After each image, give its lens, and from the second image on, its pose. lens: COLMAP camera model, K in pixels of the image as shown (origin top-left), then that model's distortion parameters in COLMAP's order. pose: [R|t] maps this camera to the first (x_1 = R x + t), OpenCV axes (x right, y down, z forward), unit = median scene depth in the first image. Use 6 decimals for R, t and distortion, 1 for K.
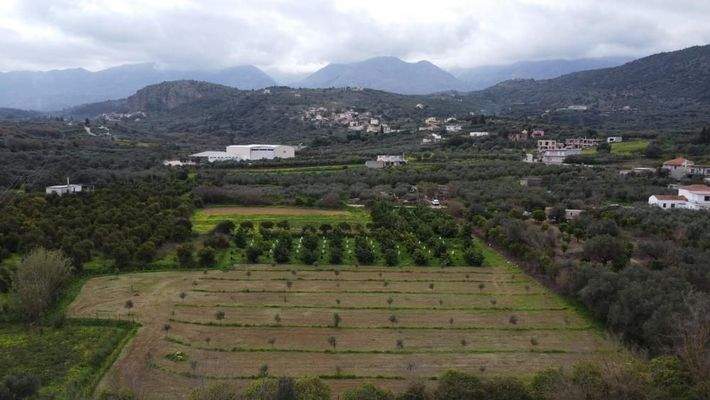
lens RADIAL K [[541.4, 0, 358.1], [0, 541.4, 201.9], [0, 0, 1]] dist [0.002055, -0.003202]
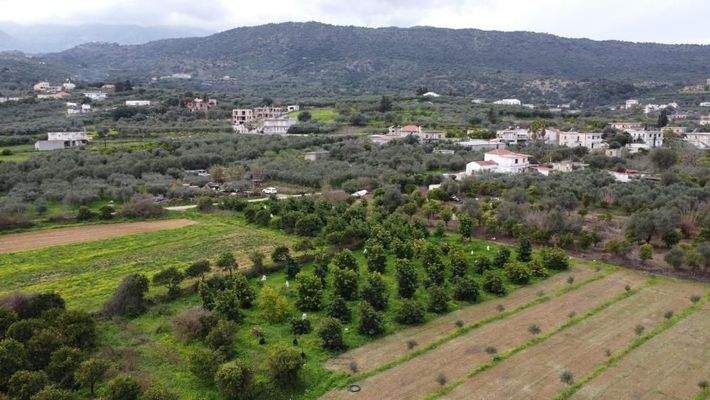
lens RADIAL K [[548.7, 0, 358.5], [0, 548.7, 201.6], [0, 0, 1]] dist [0.002067, -0.005313]
pose [[0.744746, -0.119670, 0.656531, -0.057835], [0.085113, 0.992789, 0.084413, -0.008186], [-0.661898, -0.006987, 0.749561, 0.067934]]
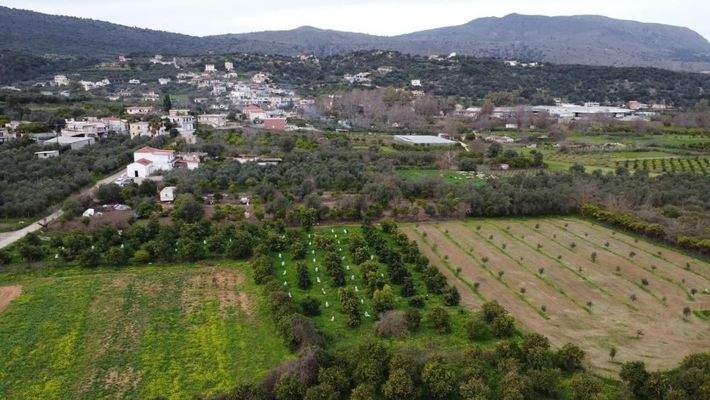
lens RADIAL K [[565.7, 0, 355.0], [0, 565.7, 200.0], [0, 0, 1]] dist [0.002358, -0.003457]
pose [[-0.171115, -0.212716, 0.962014, -0.107068], [0.104077, 0.967050, 0.232342, -0.027954], [-0.979739, 0.139880, -0.143338, 0.141732]]
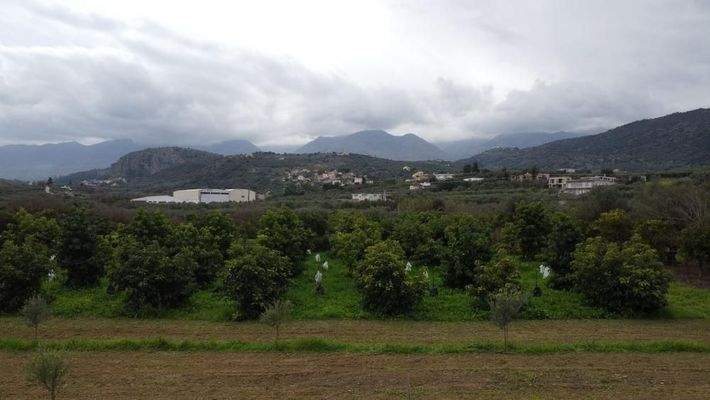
lens RADIAL K [[532.9, 0, 358.4], [0, 532.9, 203.5], [0, 0, 1]] dist [0.001948, -0.002317]
pose [[0.999781, -0.004252, 0.020468, 0.011178], [0.006851, 0.991668, -0.128637, 0.011226], [-0.019750, 0.128749, 0.991481, 0.088209]]
